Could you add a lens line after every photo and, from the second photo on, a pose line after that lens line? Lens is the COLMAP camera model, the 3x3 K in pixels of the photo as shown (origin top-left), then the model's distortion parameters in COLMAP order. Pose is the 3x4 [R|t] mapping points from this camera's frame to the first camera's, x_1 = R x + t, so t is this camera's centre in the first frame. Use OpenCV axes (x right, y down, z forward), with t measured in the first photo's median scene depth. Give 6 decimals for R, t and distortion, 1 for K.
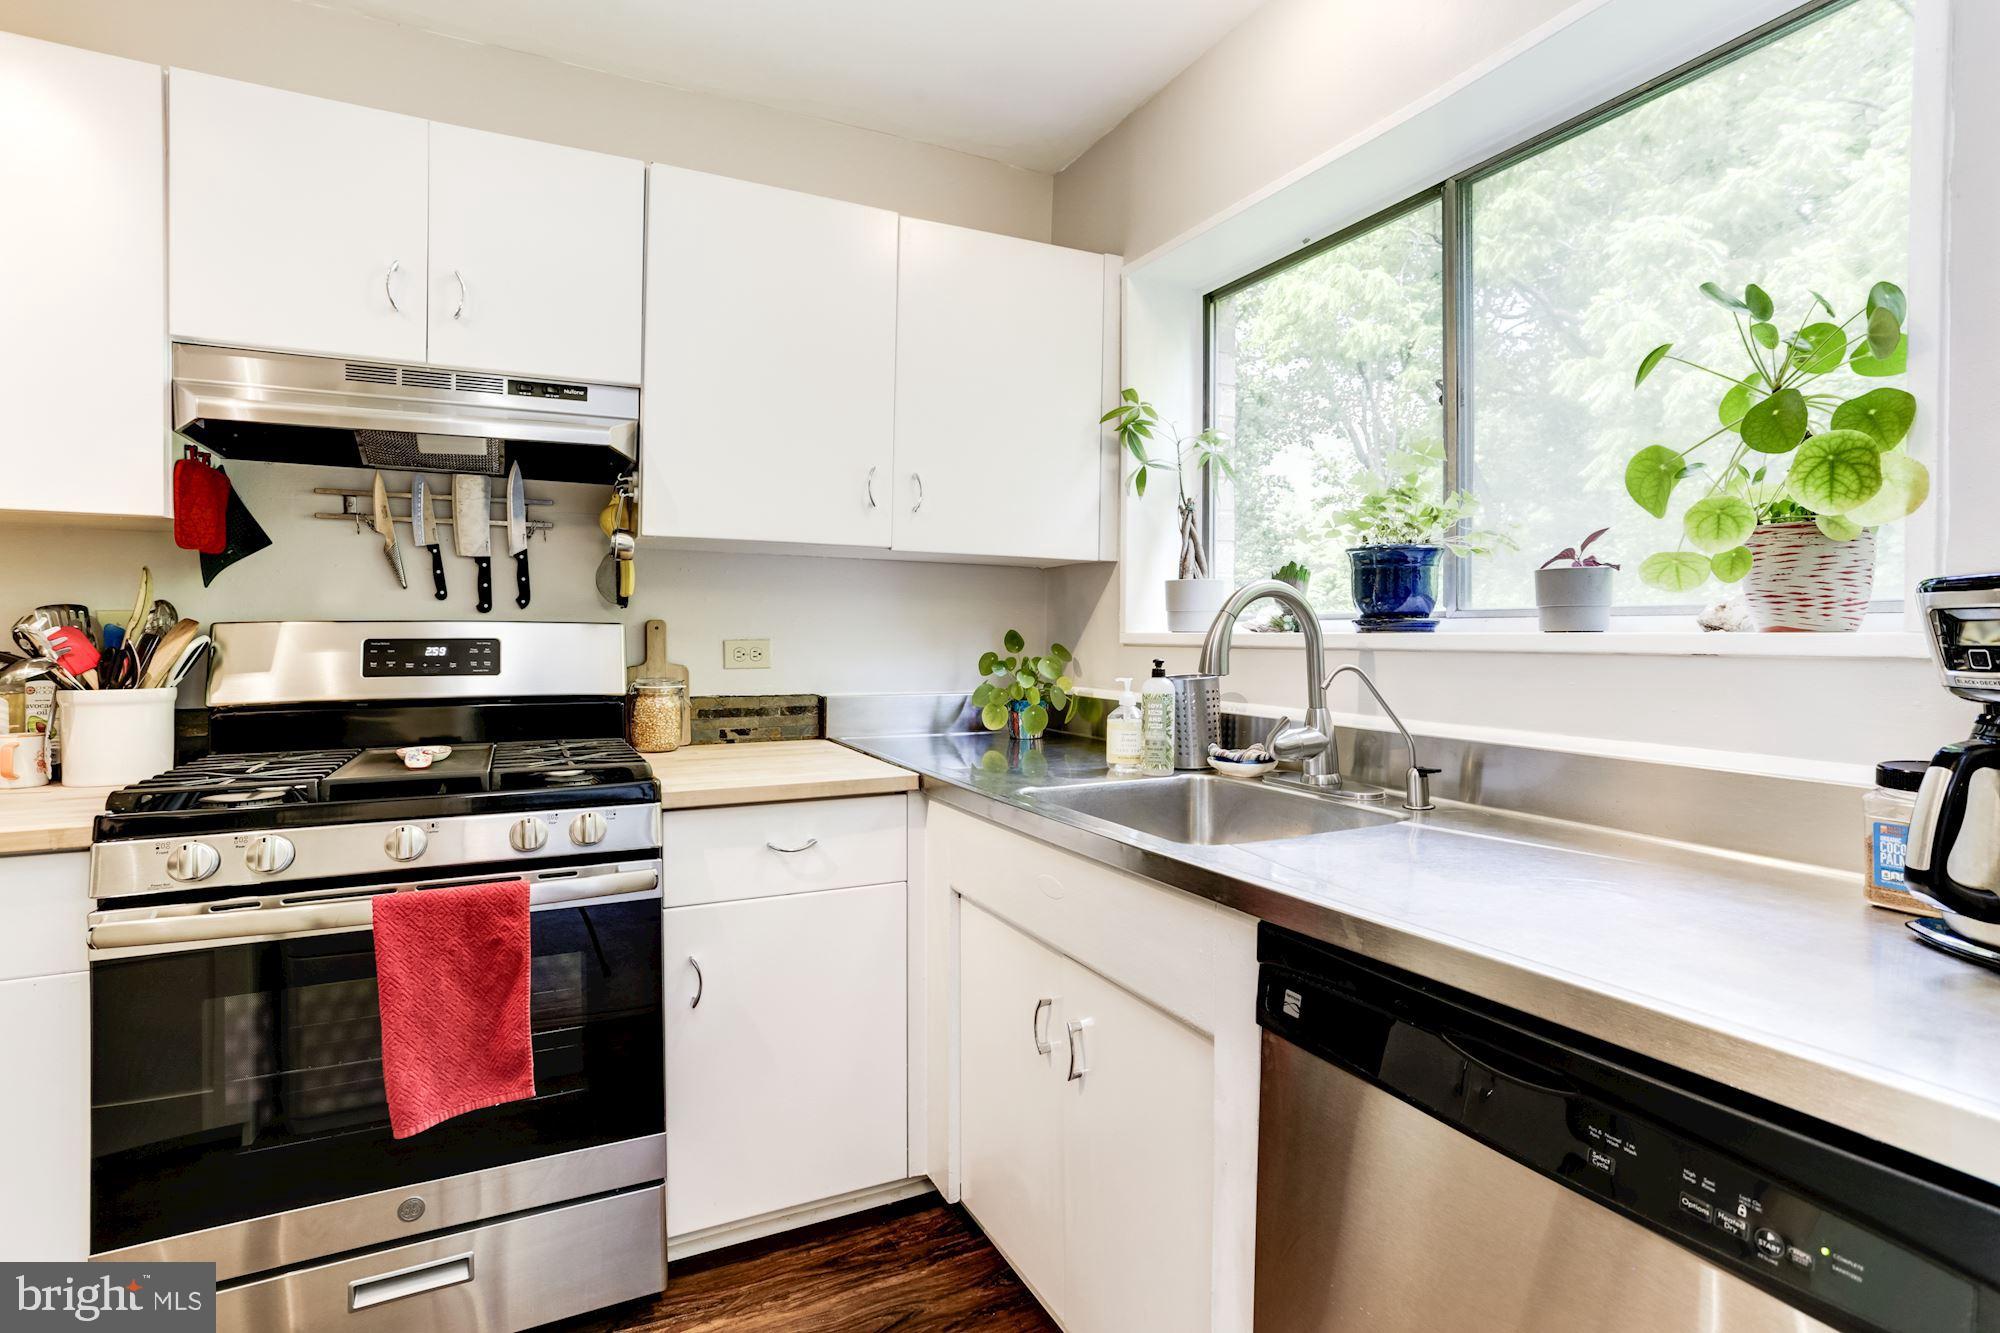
lens RADIAL K [[1009.9, 0, 1000.2], [0, 1009.9, 635.9], [0, 0, 1]] dist [-0.022928, 0.011690]
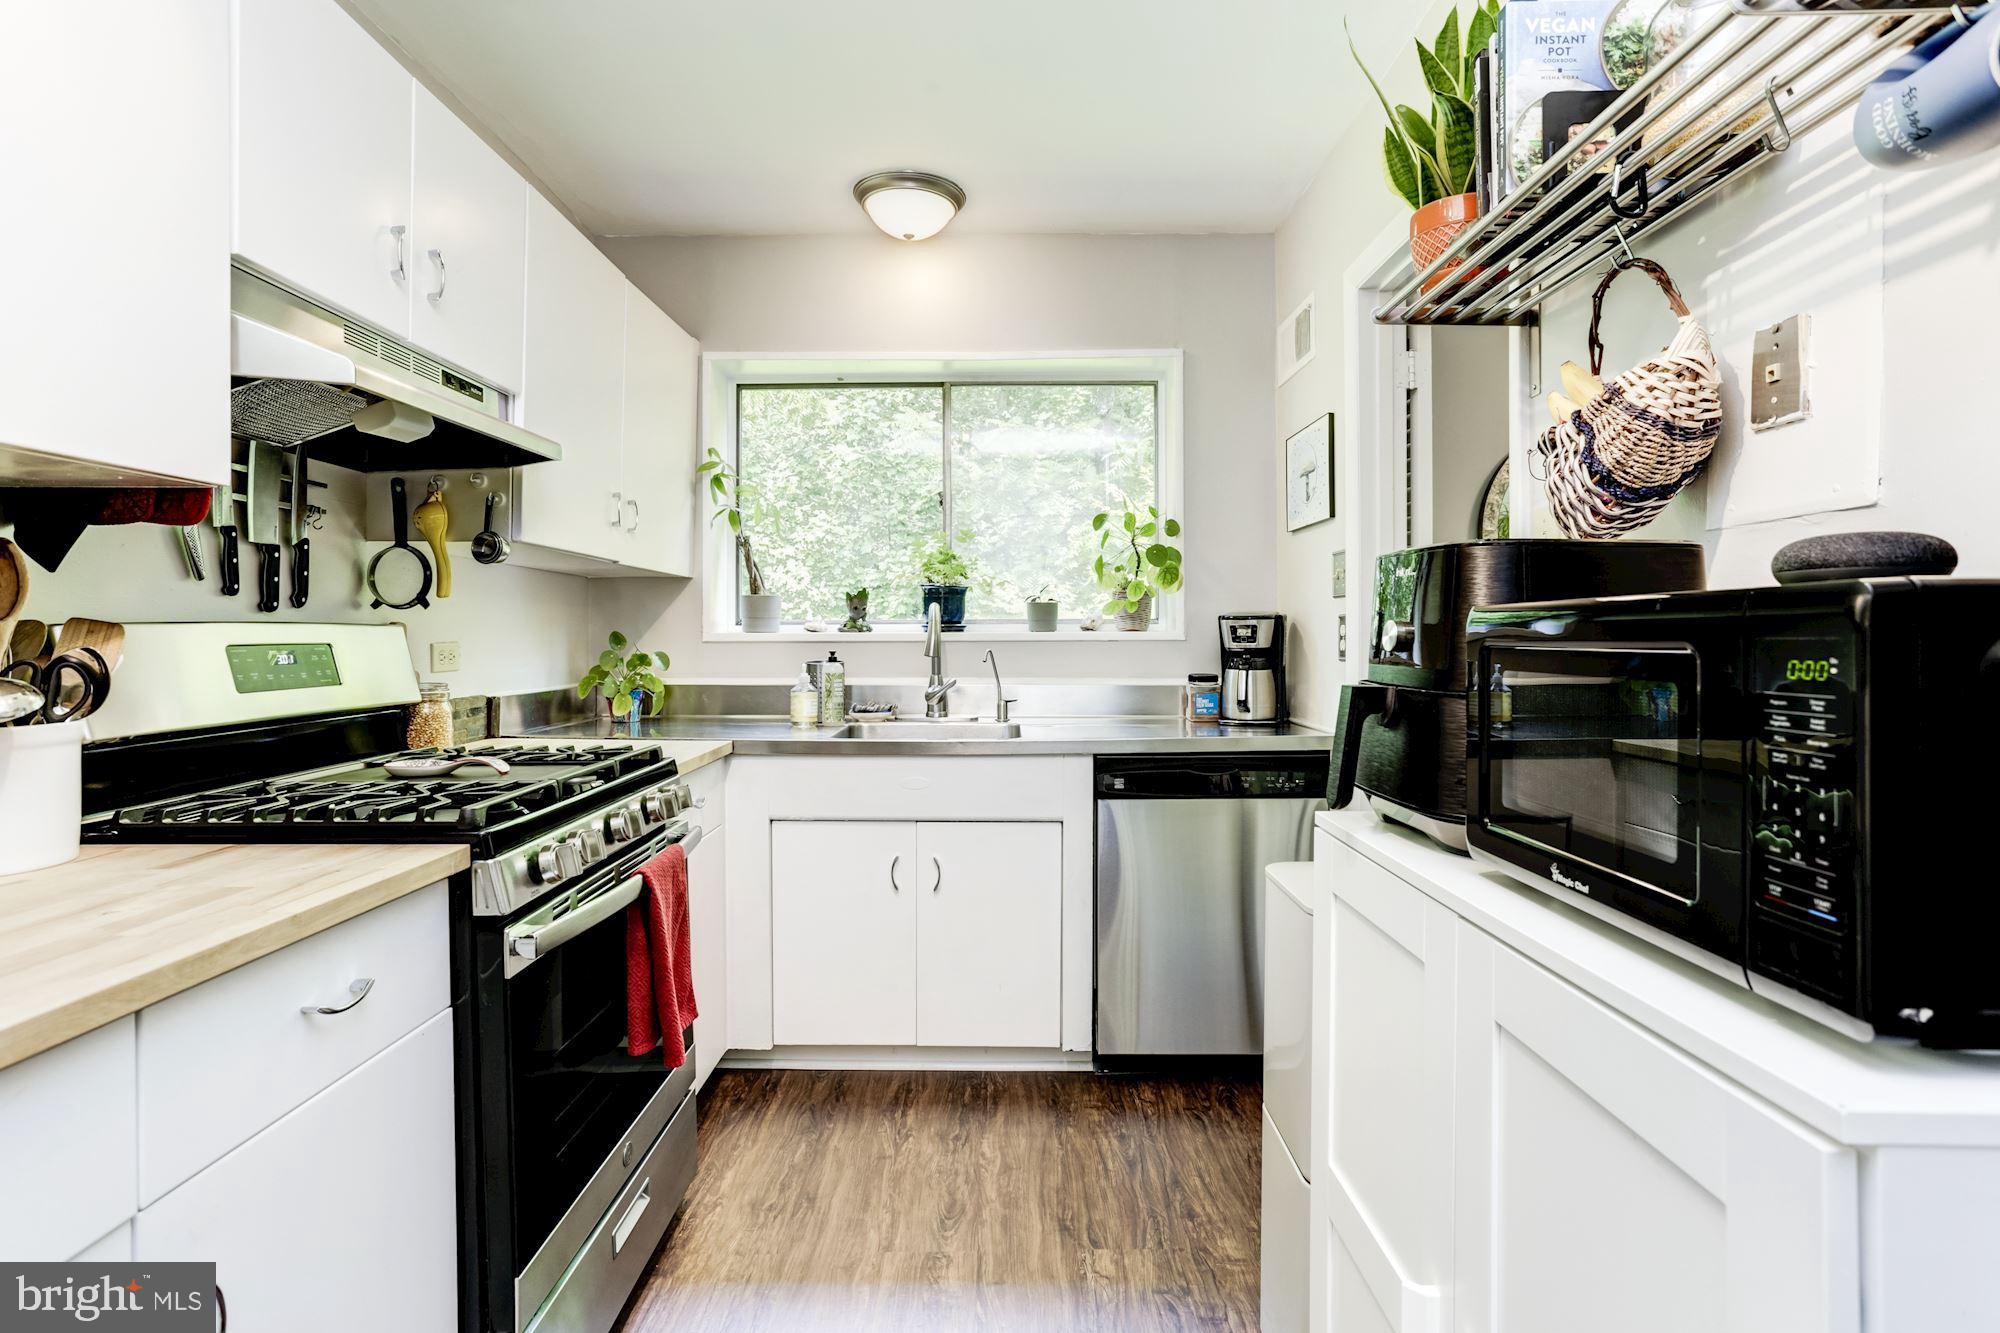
lens RADIAL K [[1009.9, 0, 1003.4], [0, 1009.9, 647.1], [0, 0, 1]] dist [-0.022928, 0.011690]
pose [[0.441478, -0.017315, 0.897105, -1.045161], [0.006849, 0.999850, 0.015928, -0.004031], [-0.897246, -0.000887, 0.441530, 0.099167]]
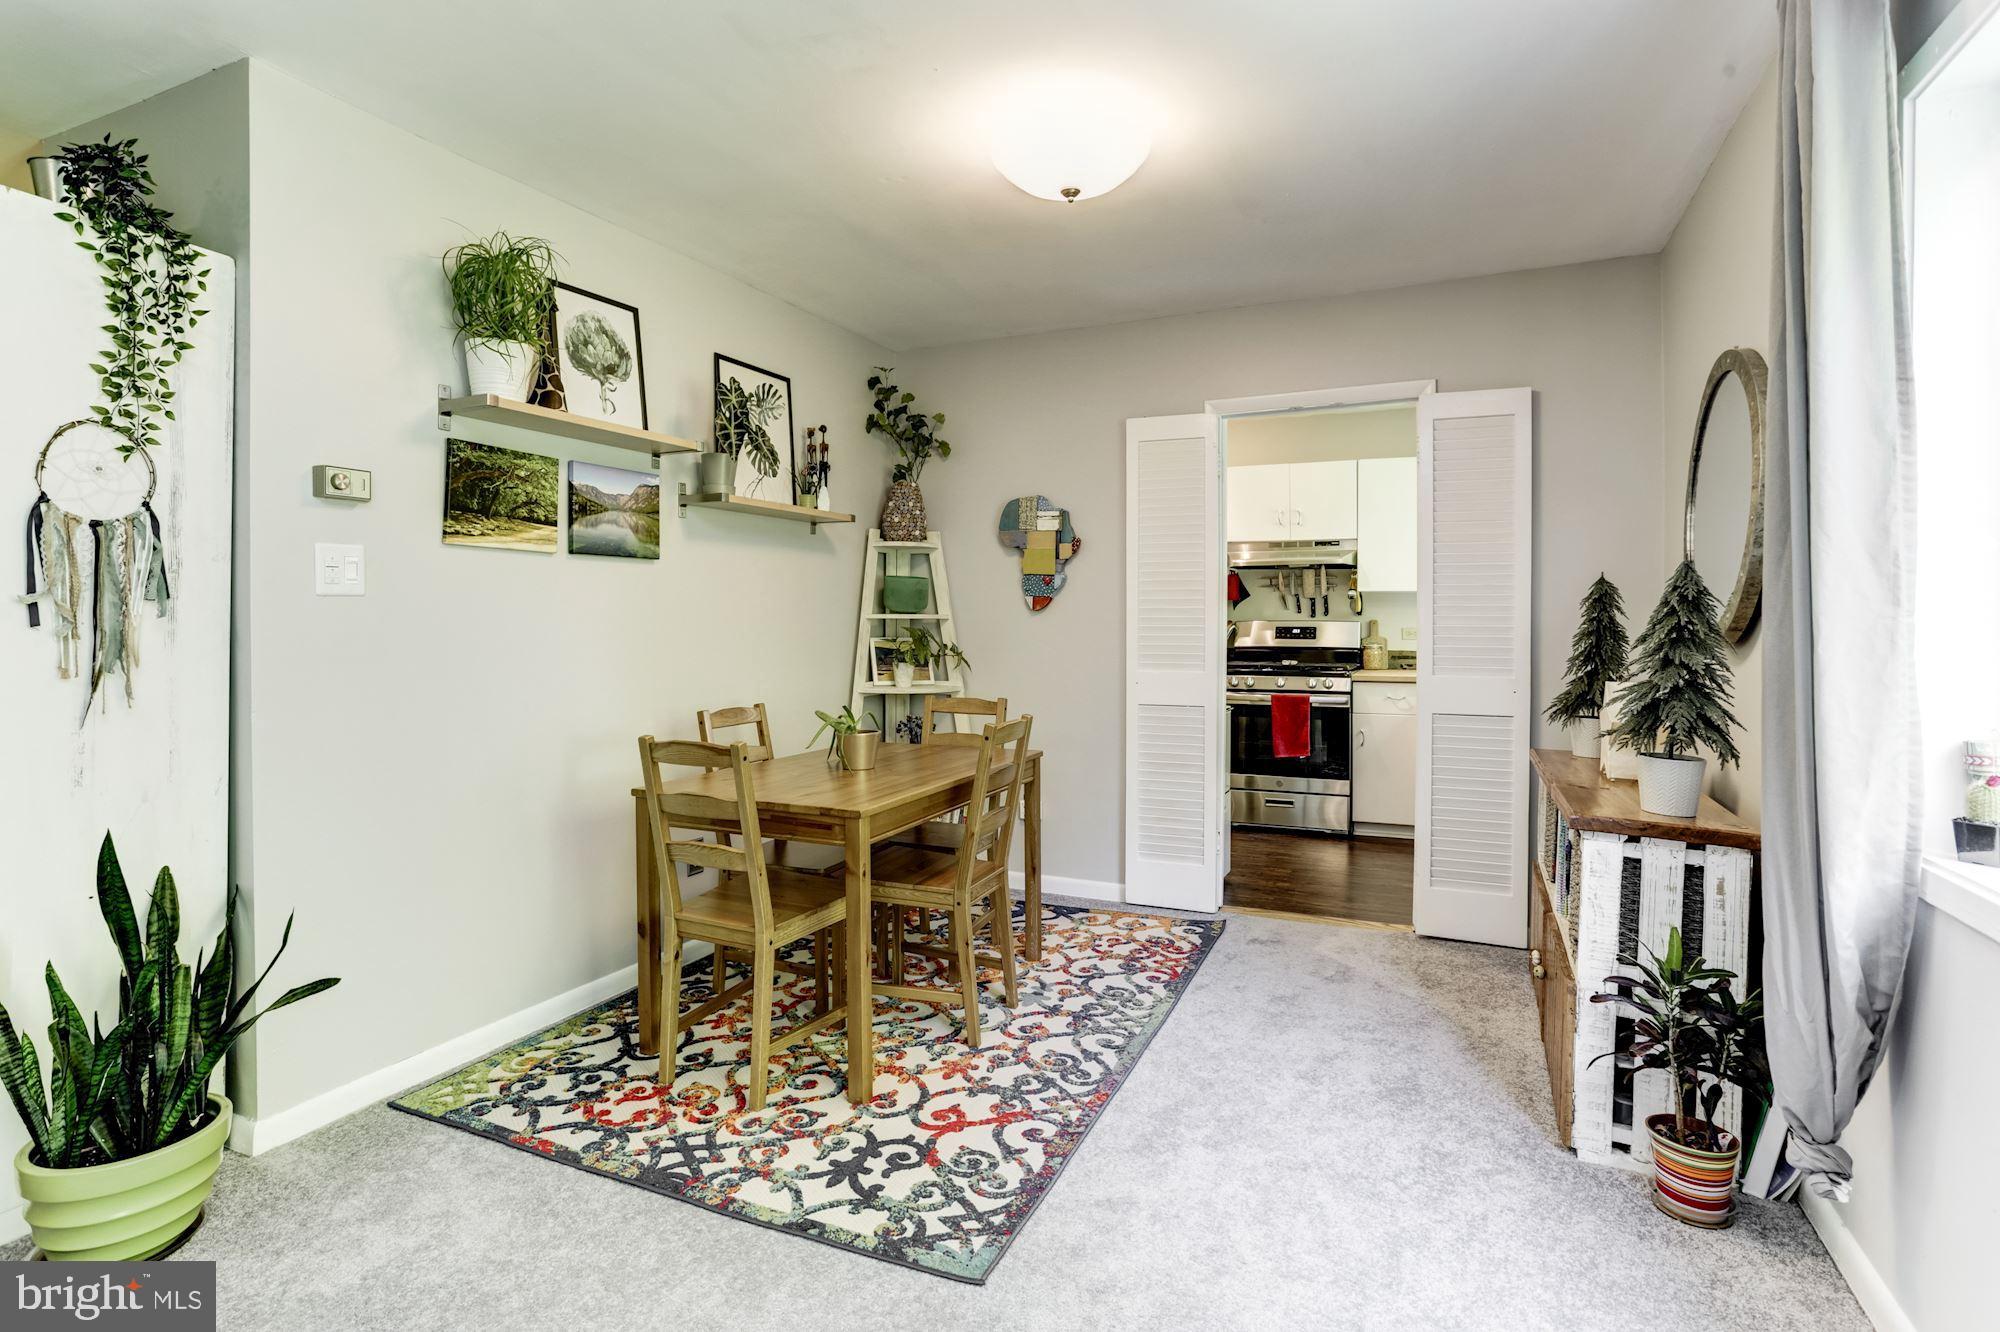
lens RADIAL K [[1009.9, 0, 981.5], [0, 1009.9, 618.4], [0, 0, 1]] dist [-0.022928, 0.011690]
pose [[0.623783, 0.002096, -0.781595, 1.198164], [-0.003939, 0.999992, -0.000461, -0.016556], [0.781588, 0.003366, 0.623786, -1.604280]]
